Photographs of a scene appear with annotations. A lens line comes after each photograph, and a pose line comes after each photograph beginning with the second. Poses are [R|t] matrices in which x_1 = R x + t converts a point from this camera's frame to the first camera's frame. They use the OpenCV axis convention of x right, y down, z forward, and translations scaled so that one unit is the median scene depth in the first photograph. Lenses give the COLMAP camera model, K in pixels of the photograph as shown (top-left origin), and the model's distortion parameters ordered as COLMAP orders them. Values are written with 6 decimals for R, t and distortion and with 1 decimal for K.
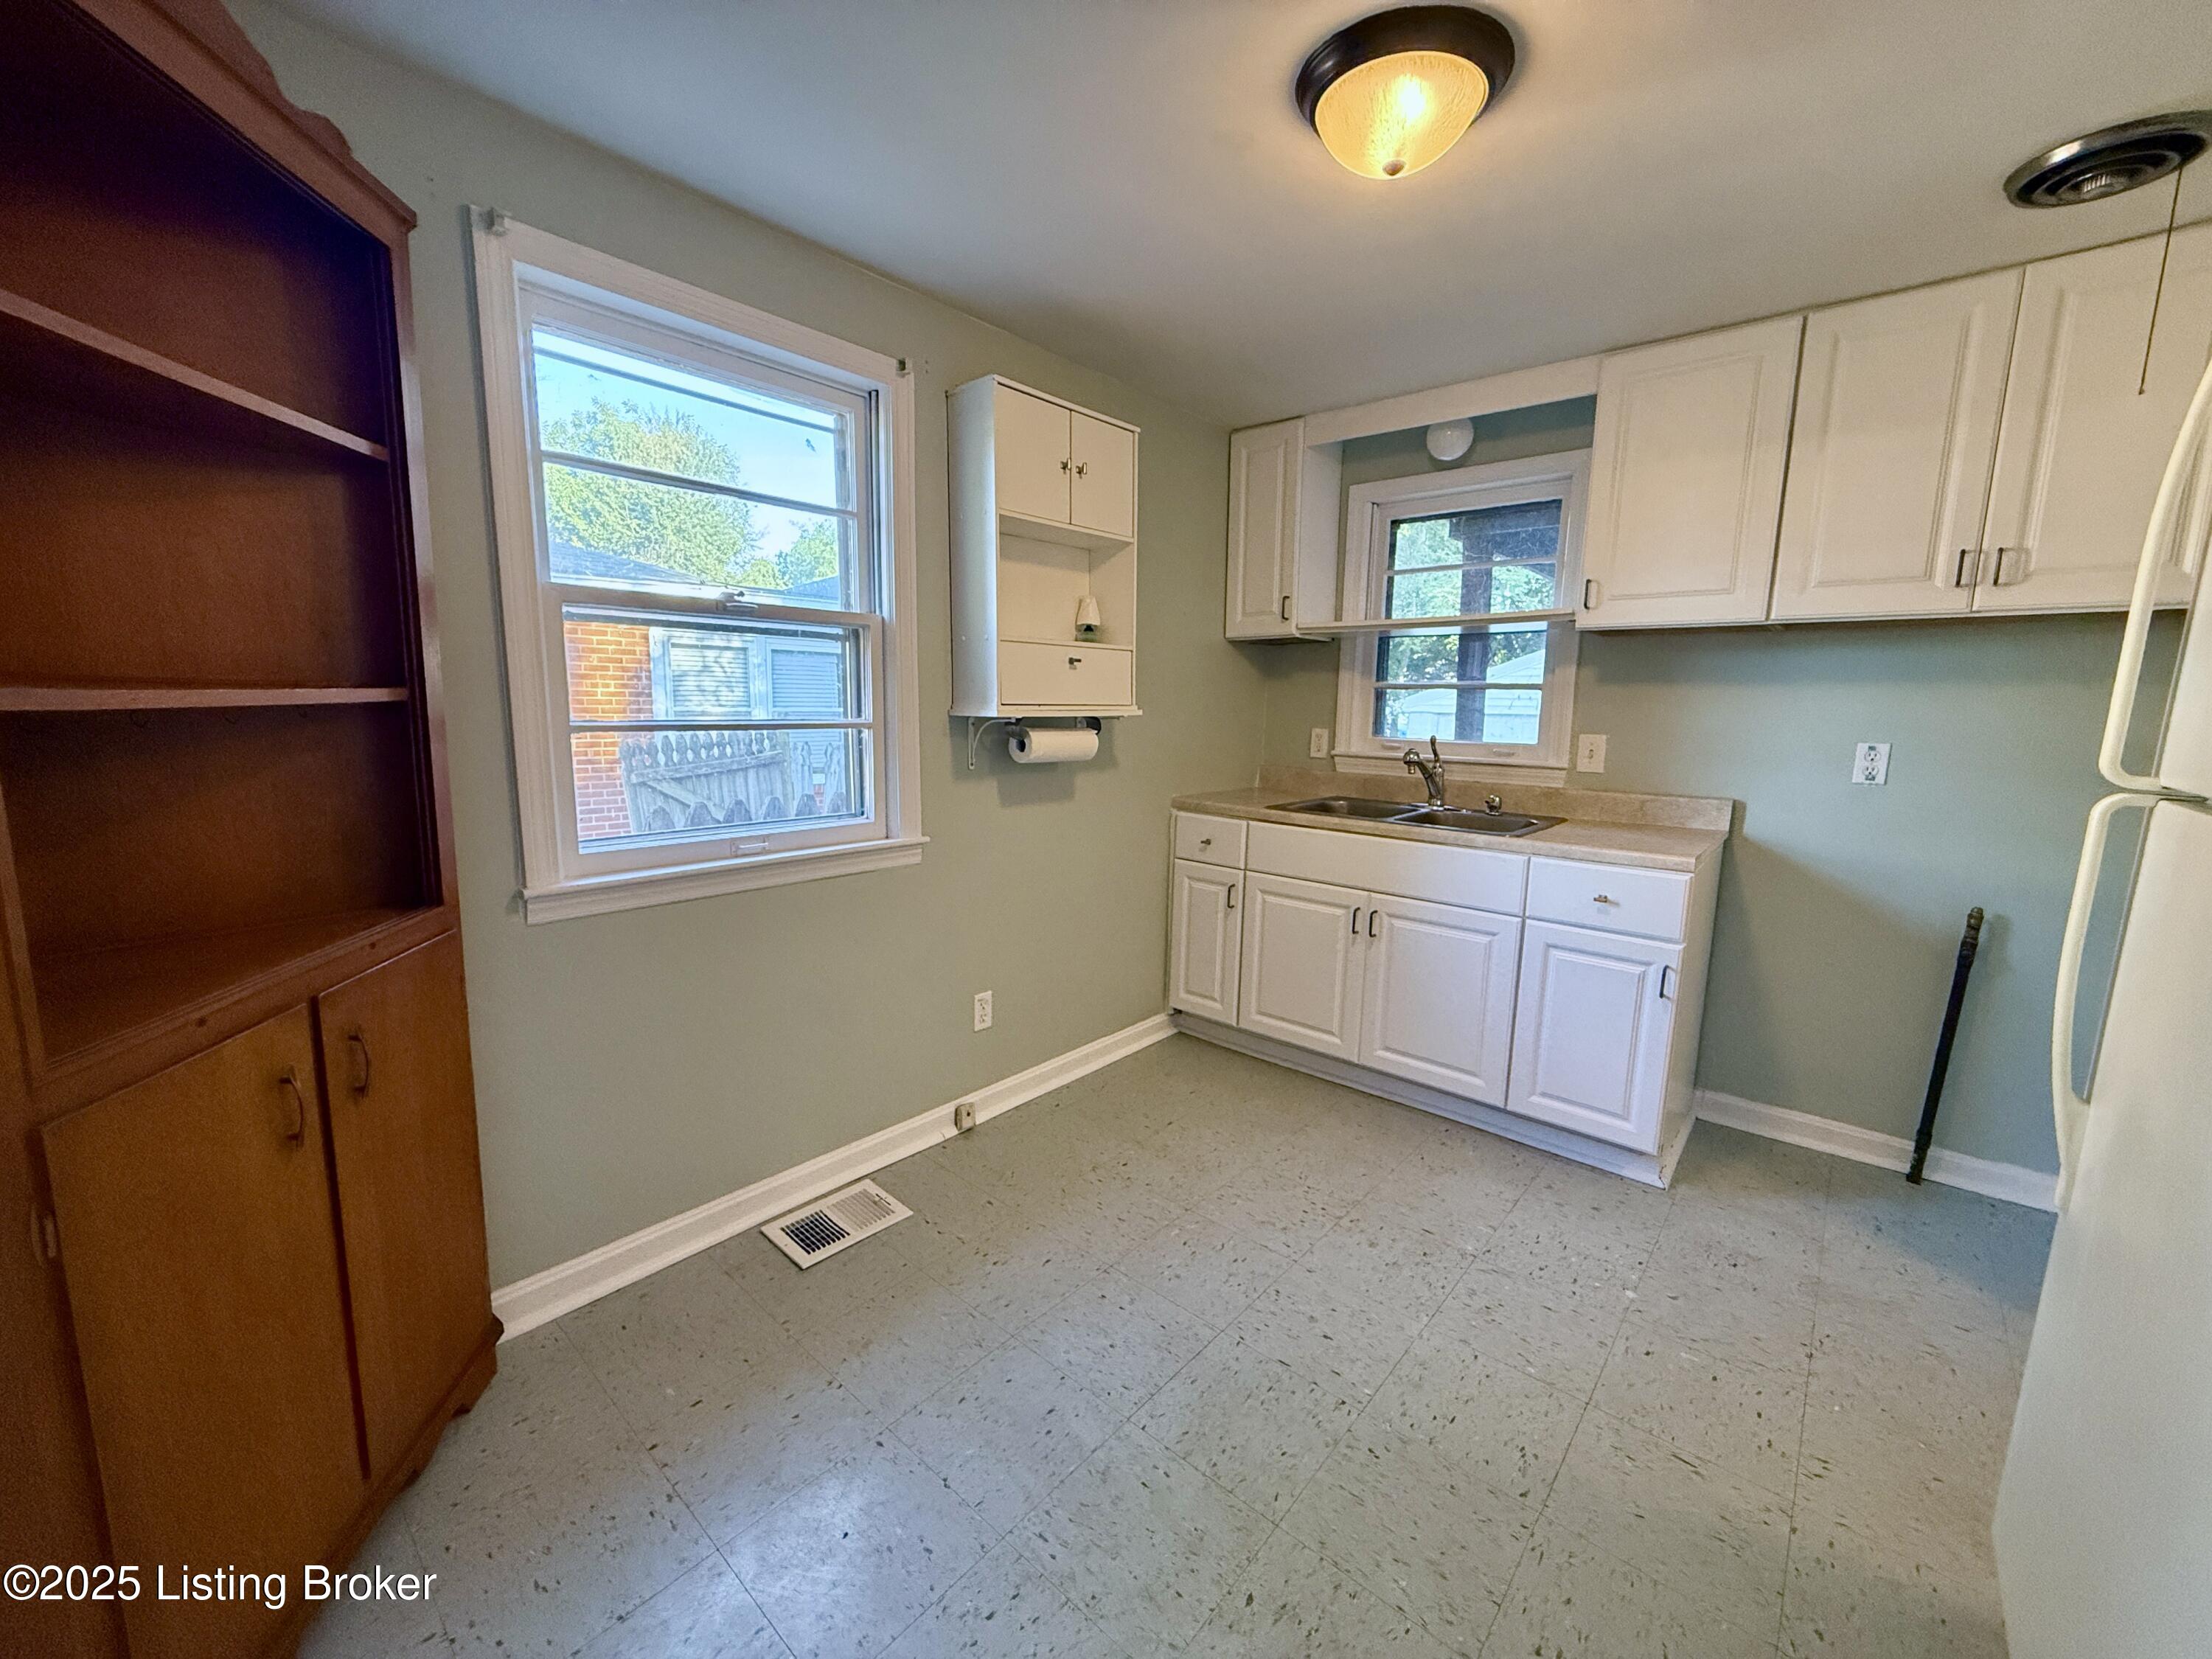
lens RADIAL K [[882.6, 0, 1096.0], [0, 882.6, 830.6], [0, 0, 1]] dist [-0.000776, -0.000864]
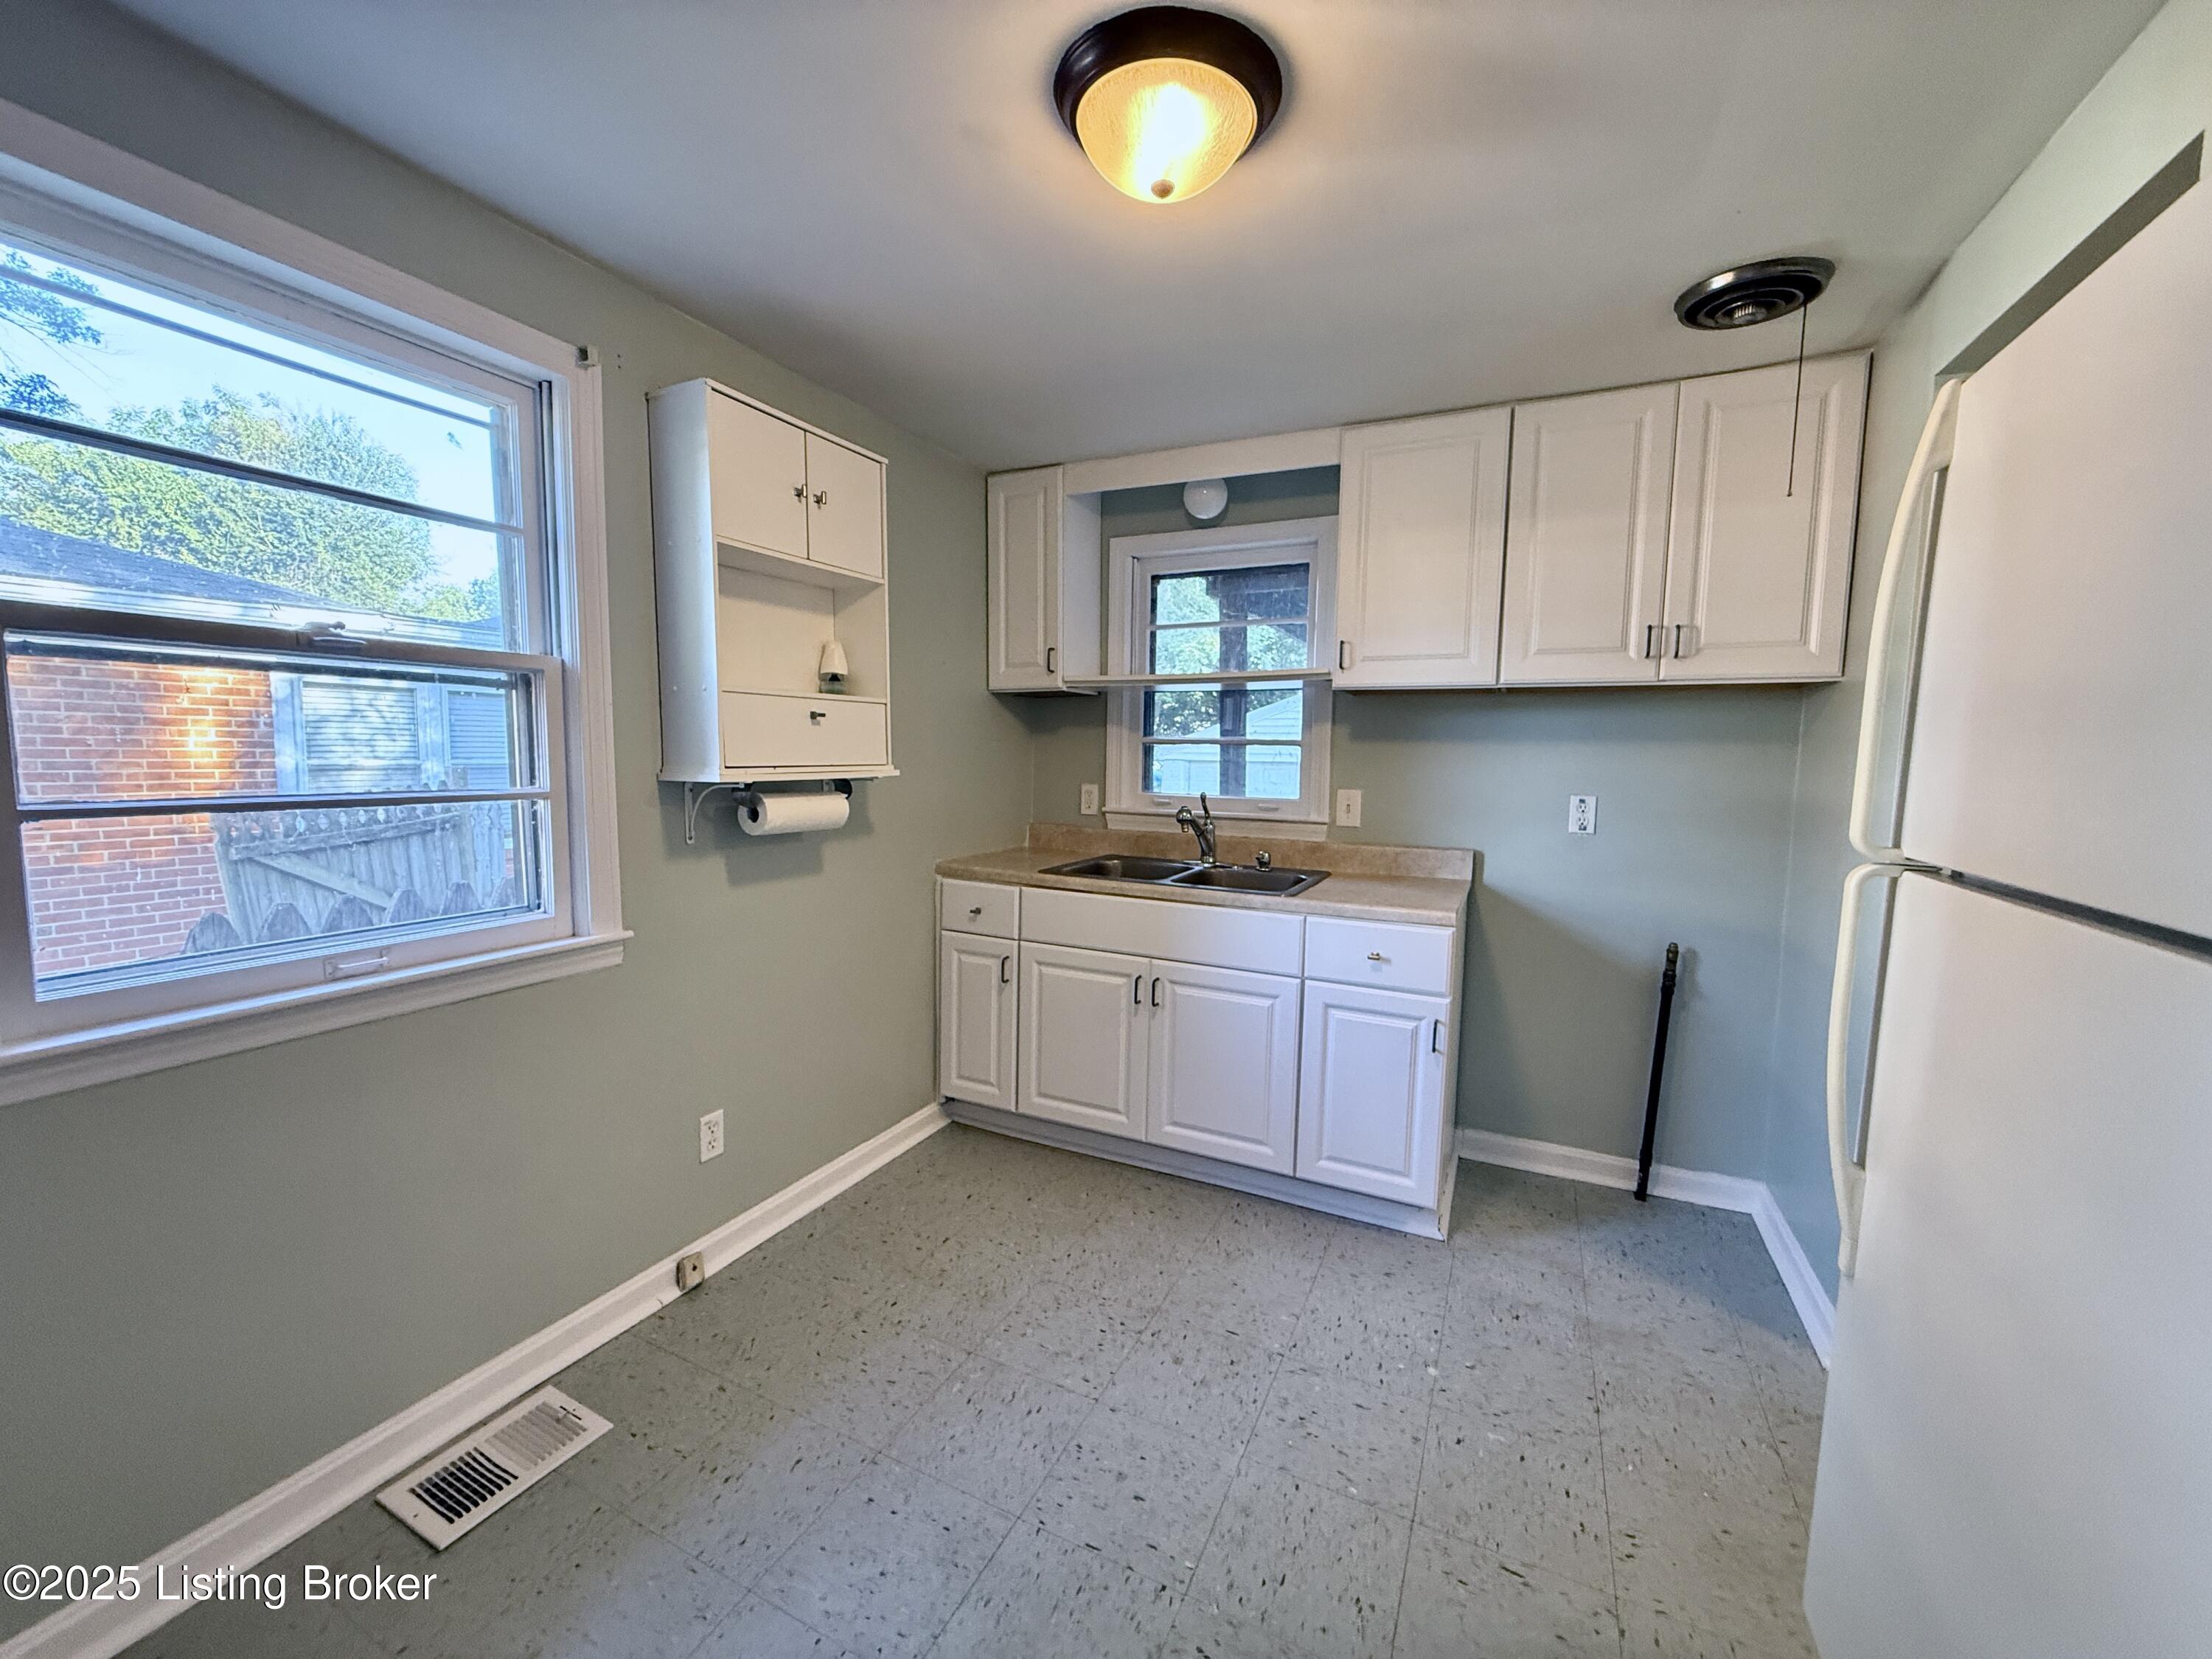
lens RADIAL K [[882.6, 0, 1103.7], [0, 882.6, 828.8], [0, 0, 1]] dist [-0.000776, -0.000864]
pose [[0.962187, -0.026205, 0.271126, 0.008701], [0.040637, 0.998032, -0.047753, -0.029810], [-0.269341, 0.056965, 0.961359, 0.103778]]
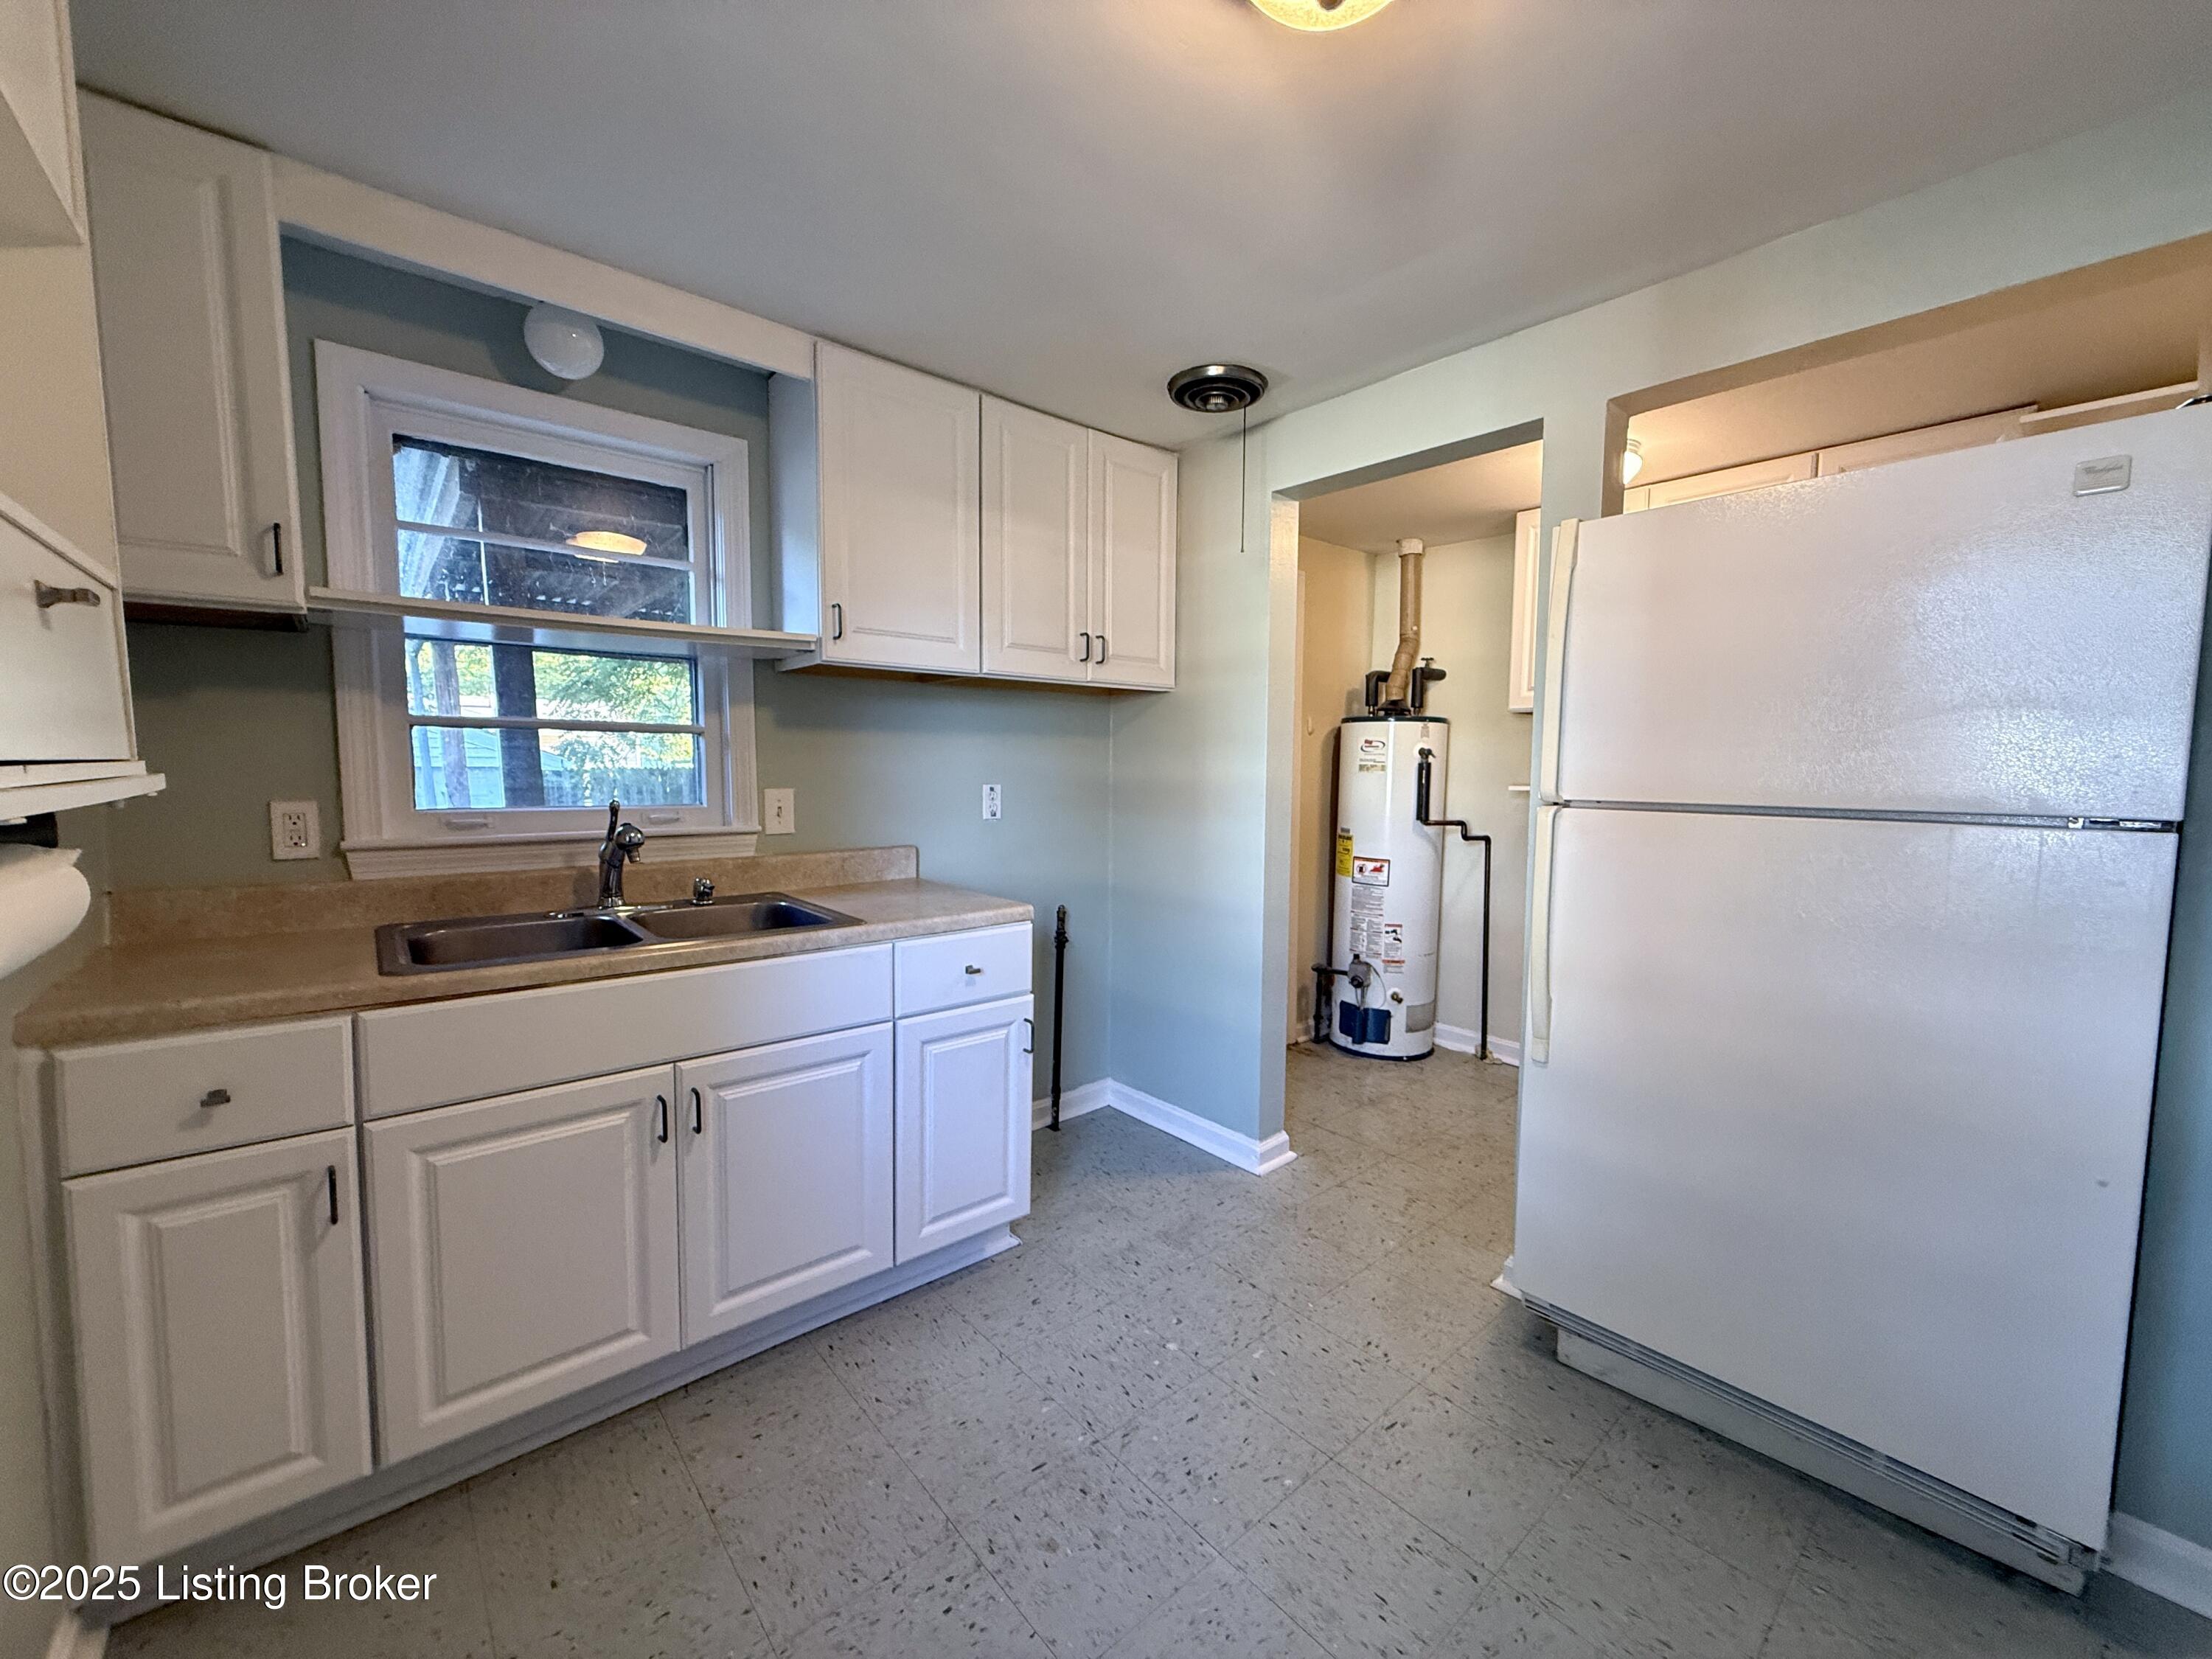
lens RADIAL K [[882.6, 0, 1084.2], [0, 882.6, 828.8], [0, 0, 1]] dist [-0.000776, -0.000864]
pose [[0.134752, -0.086376, 0.987107, -0.260220], [0.143870, 0.987342, 0.066757, -0.098724], [-0.980379, 0.133019, 0.145473, 0.691513]]
